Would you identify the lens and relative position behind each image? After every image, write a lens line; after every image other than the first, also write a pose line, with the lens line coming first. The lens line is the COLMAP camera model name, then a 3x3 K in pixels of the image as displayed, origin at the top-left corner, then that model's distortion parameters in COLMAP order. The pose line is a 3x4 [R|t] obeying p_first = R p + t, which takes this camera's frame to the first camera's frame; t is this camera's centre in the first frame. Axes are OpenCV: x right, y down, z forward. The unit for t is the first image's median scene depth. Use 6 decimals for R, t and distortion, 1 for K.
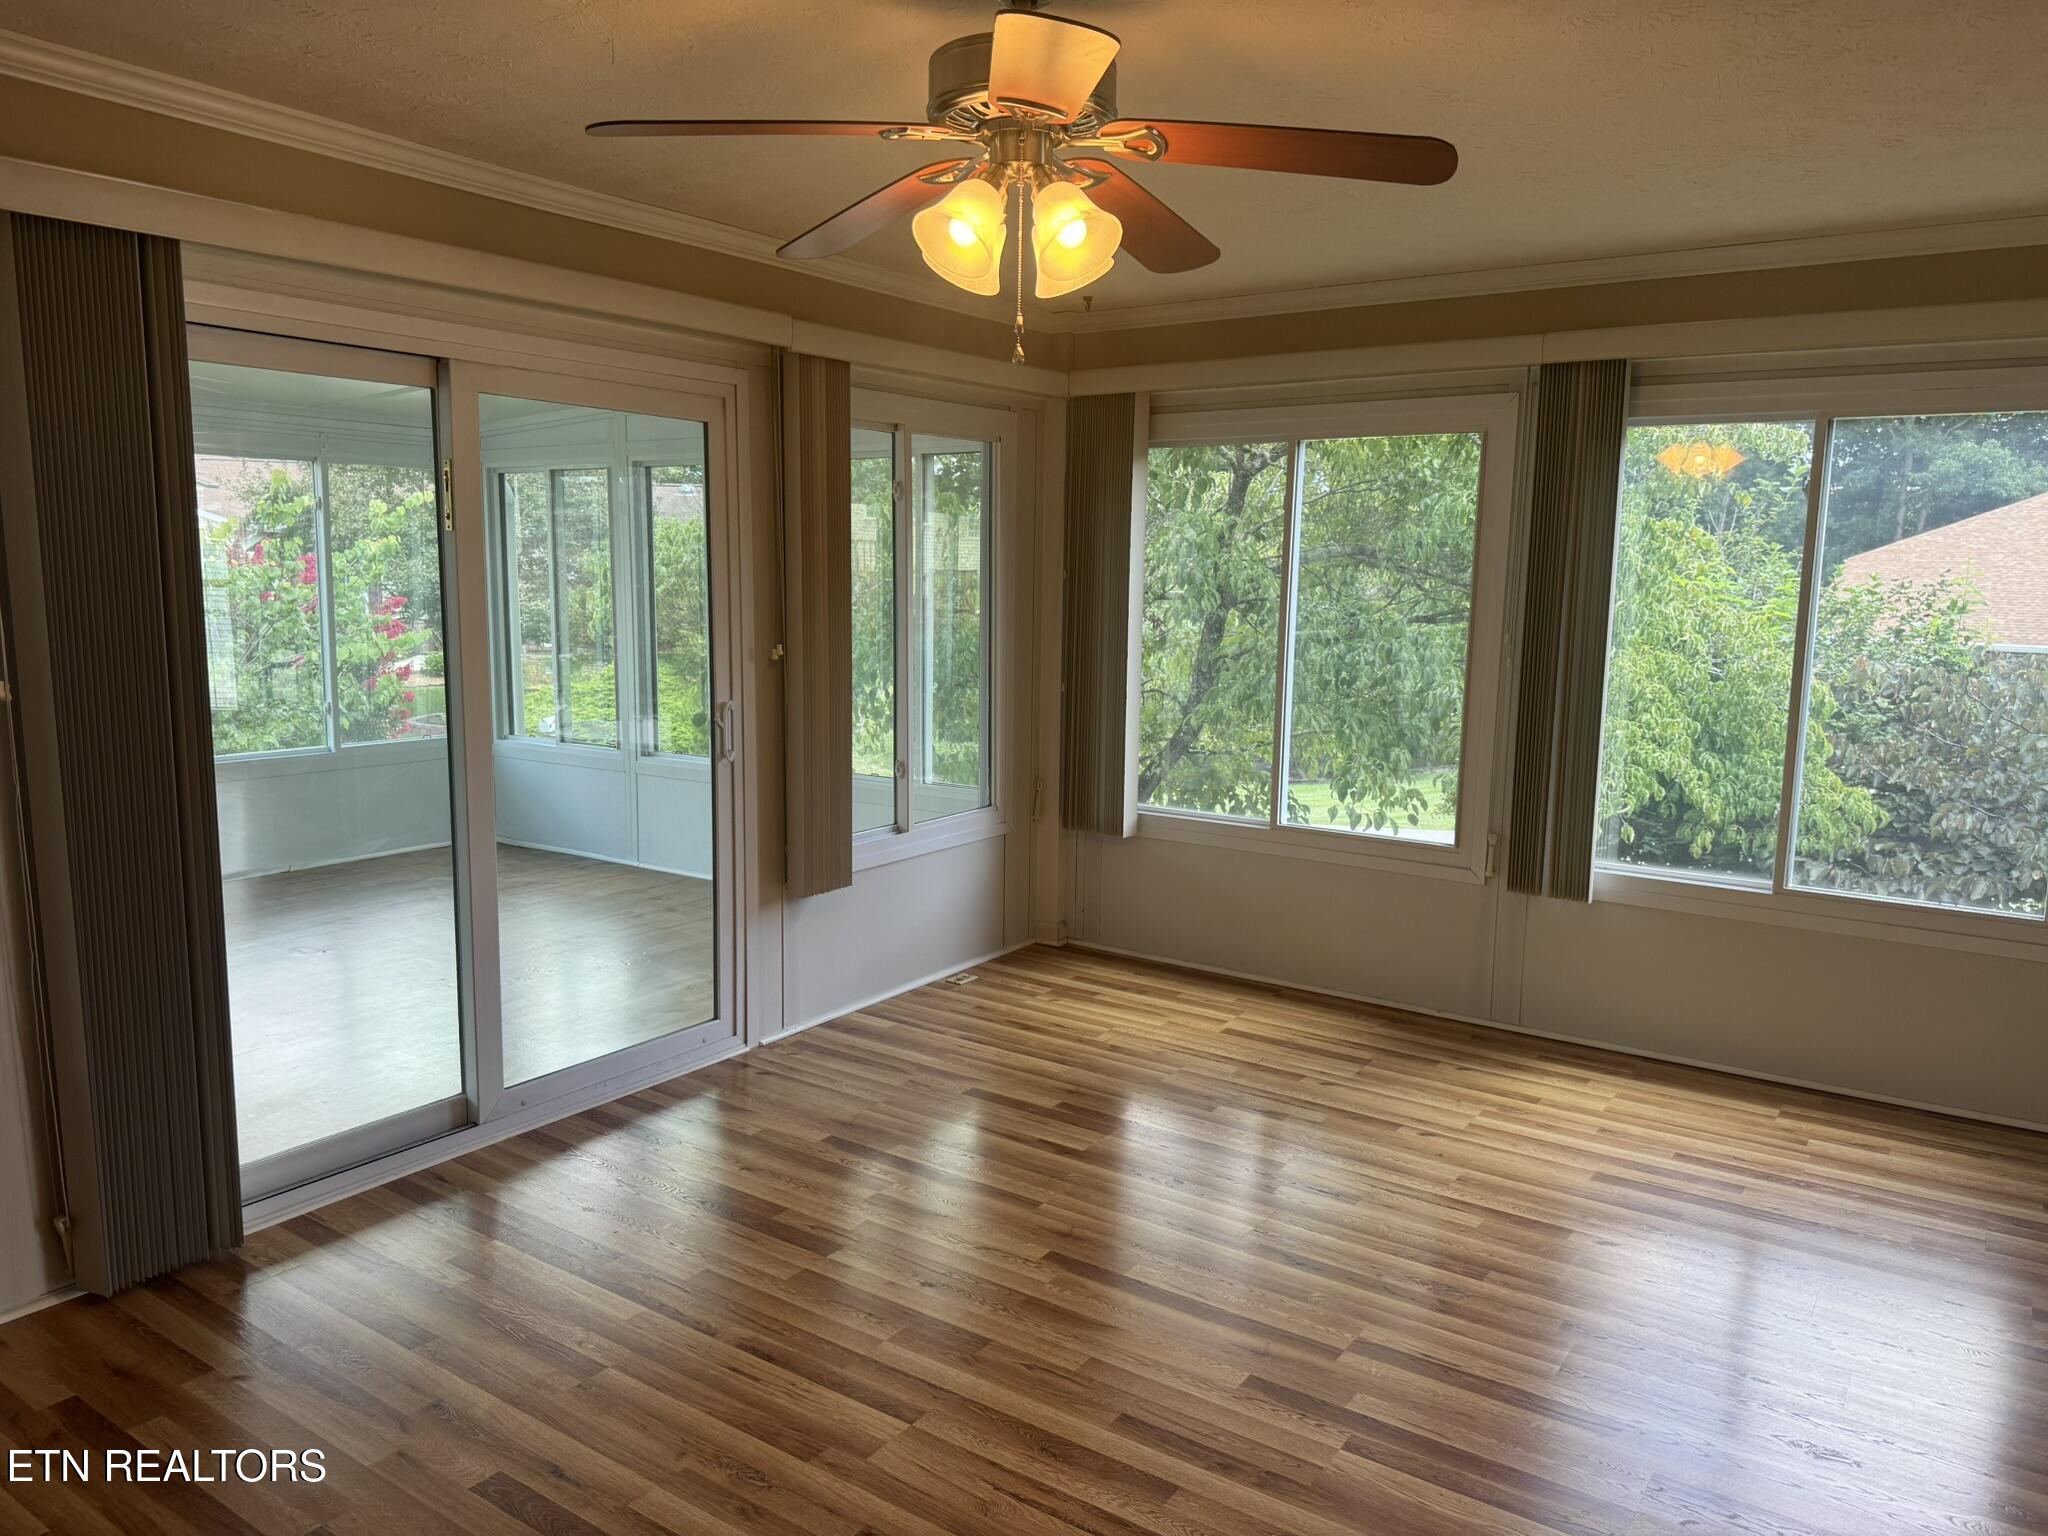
lens RADIAL K [[1445.3, 0, 1028.8], [0, 1445.3, 767.6], [0, 0, 1]] dist [0.069053, -0.089843]
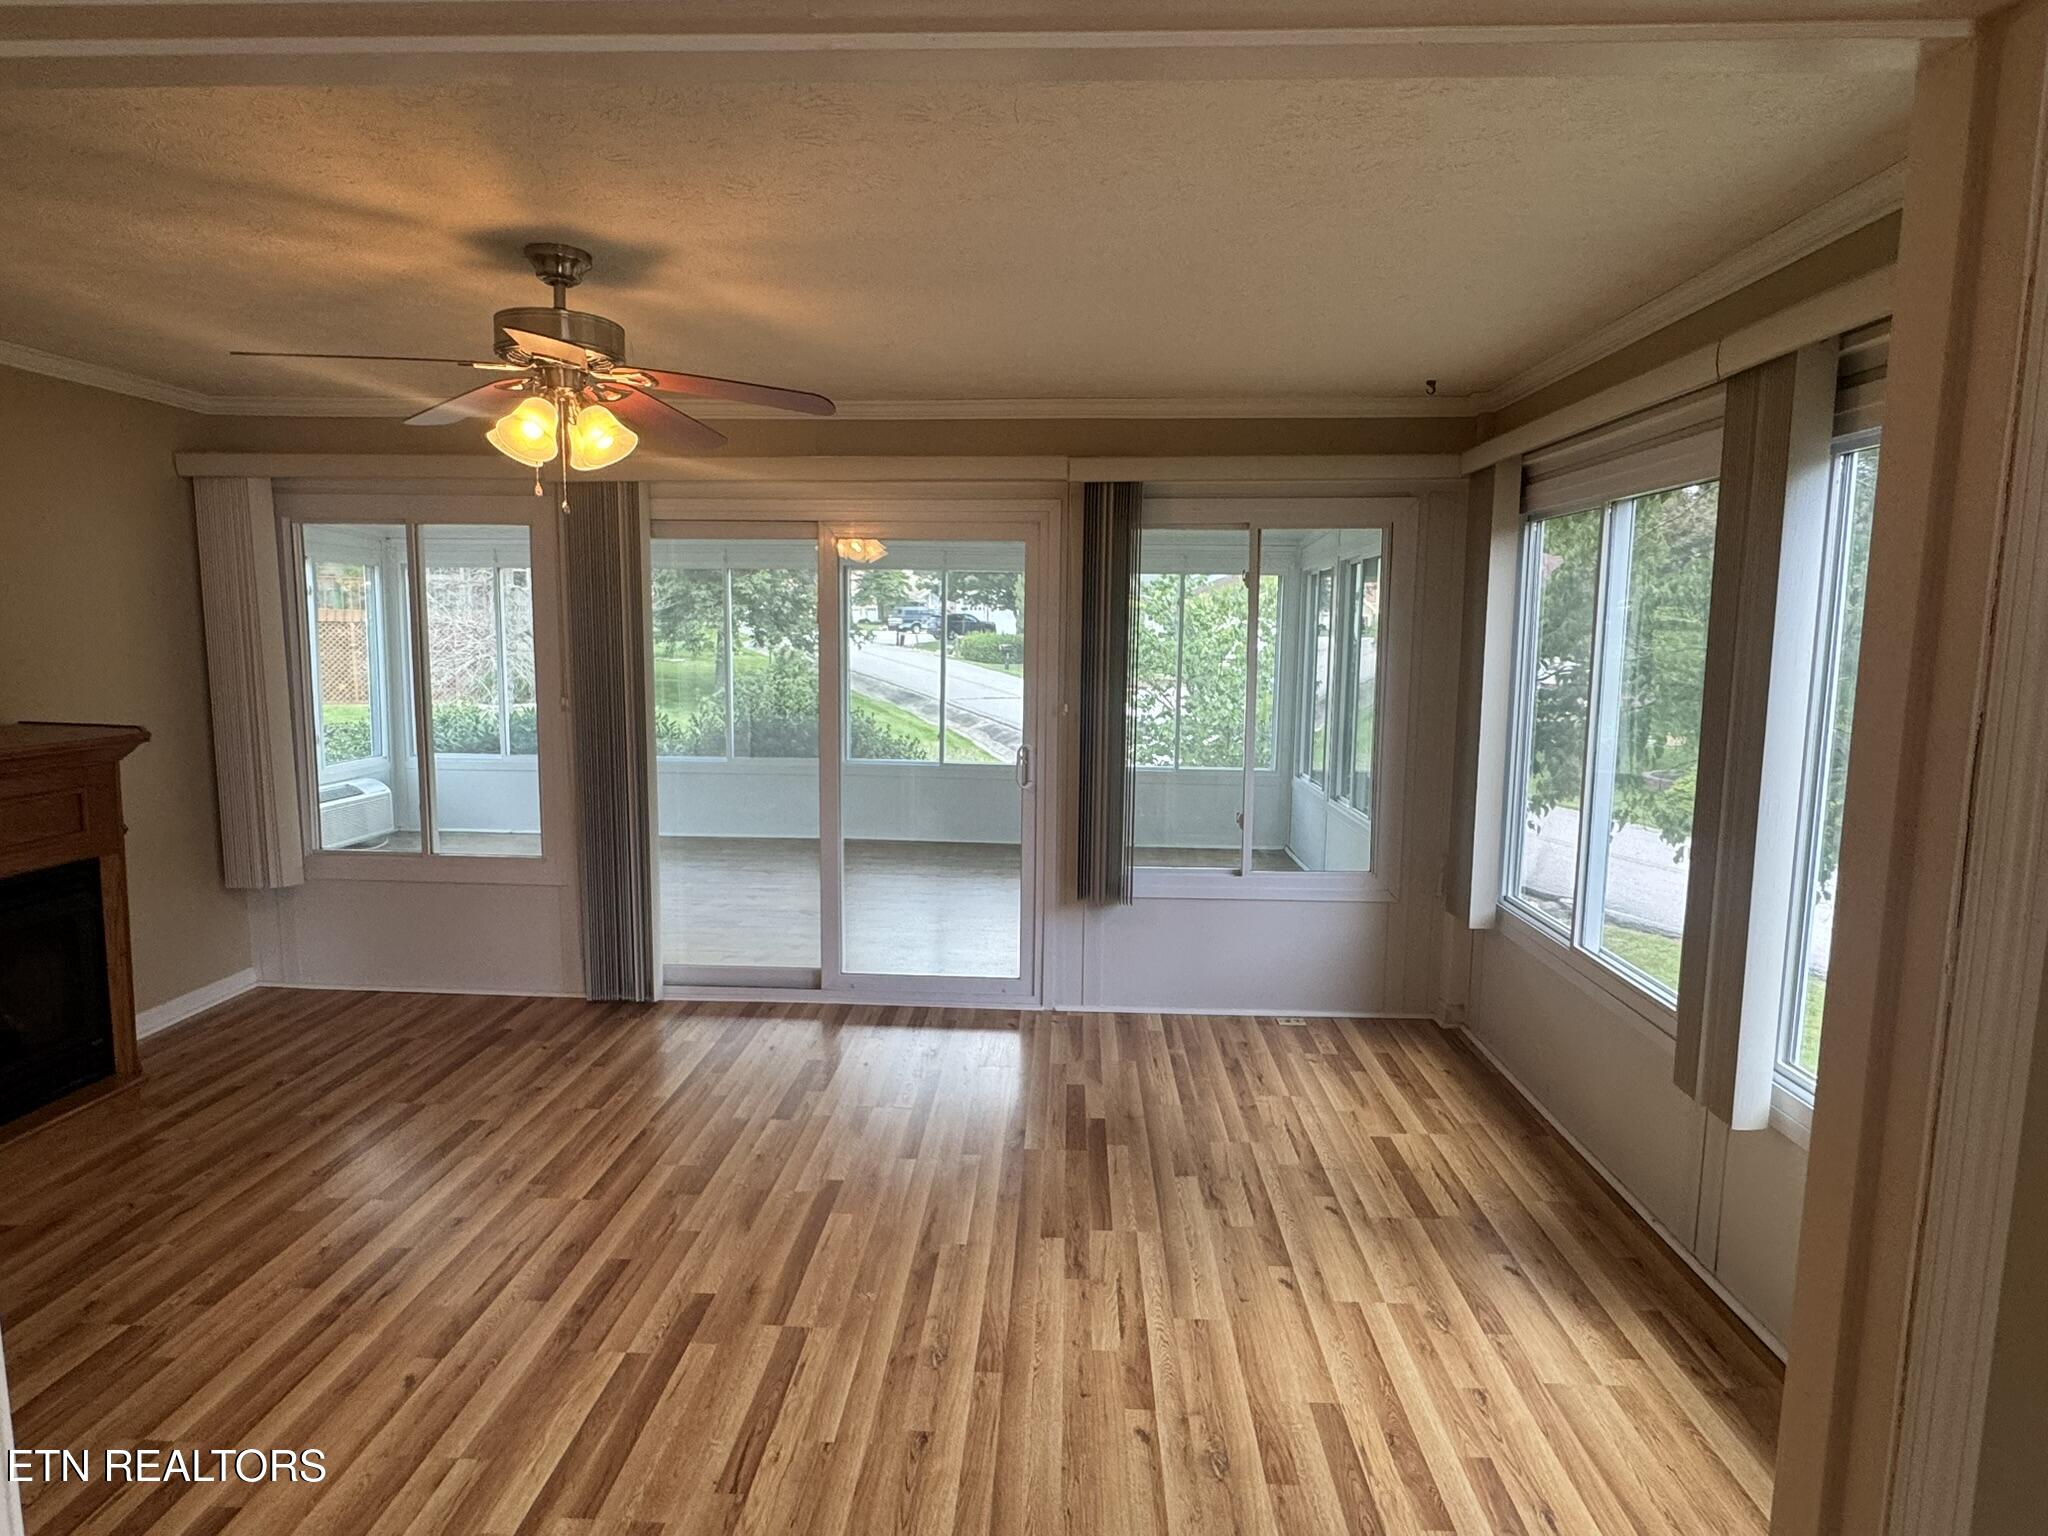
lens RADIAL K [[1140.5, 0, 1016.4], [0, 1140.5, 773.6], [0, 0, 1]] dist [-0.021861, 0.004053]
pose [[0.542563, 0.107325, -0.833130, 0.650882], [-0.126971, 0.990887, 0.044959, -0.065277], [0.830363, 0.081390, 0.551246, 0.393042]]
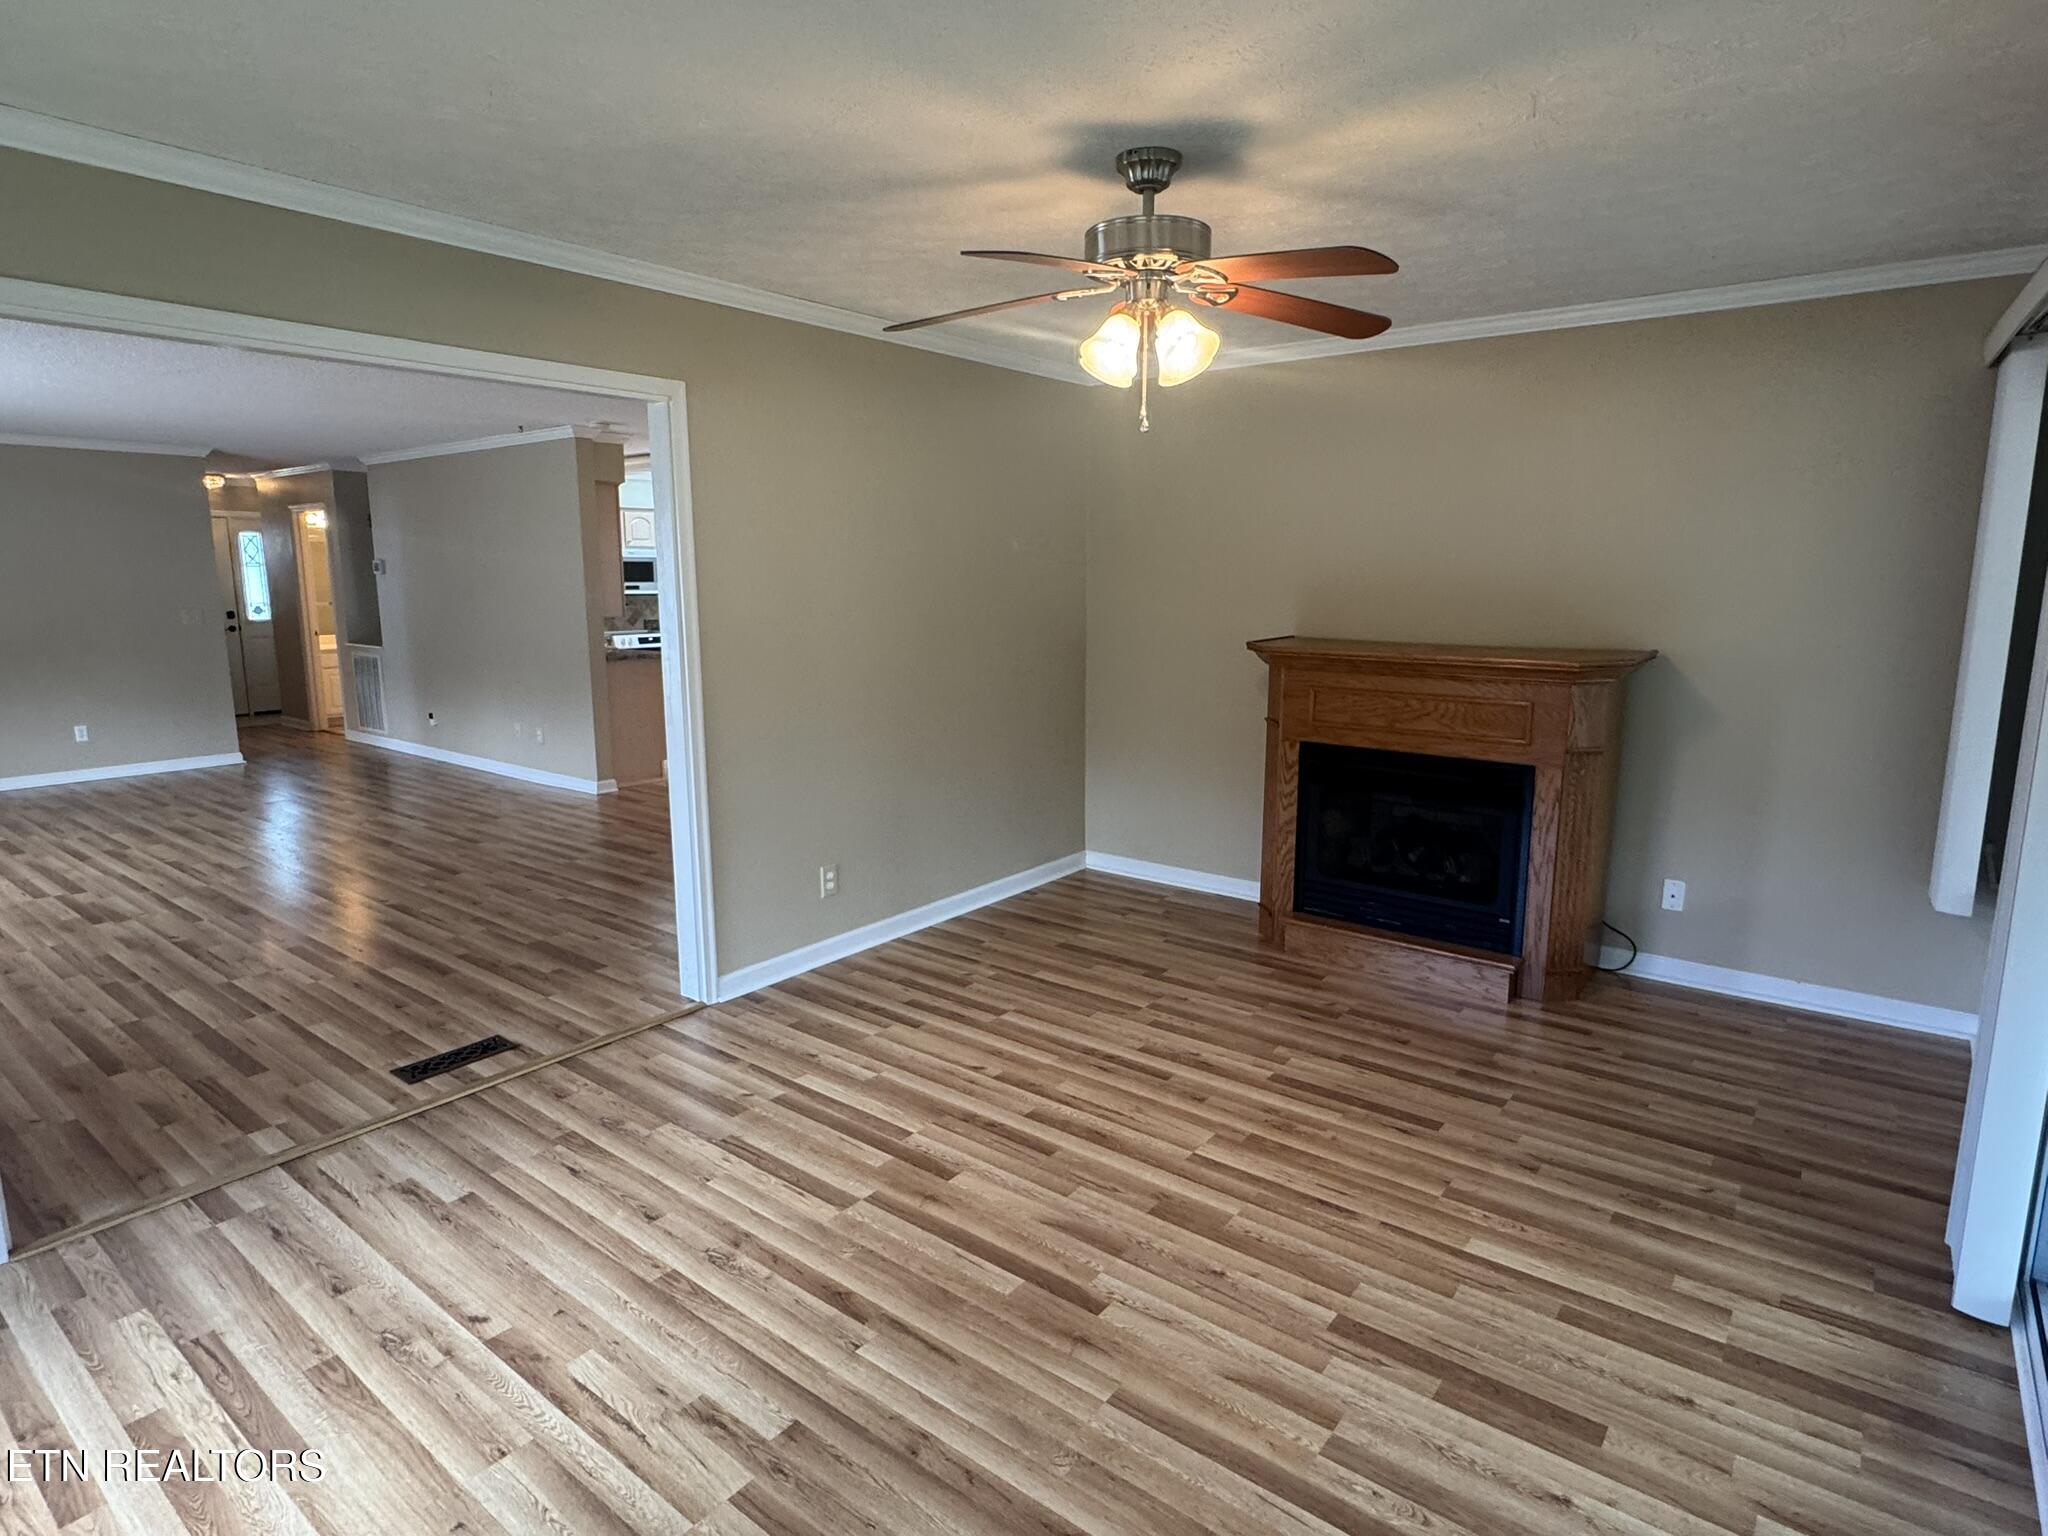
lens RADIAL K [[1140.5, 0, 1037.8], [0, 1140.5, 755.9], [0, 0, 1]] dist [-0.021861, 0.004053]
pose [[-0.998964, -0.017712, 0.041913, 0.020769], [-0.004389, 0.954339, 0.298693, -0.159995], [-0.045290, 0.298200, -0.953428, 1.145636]]
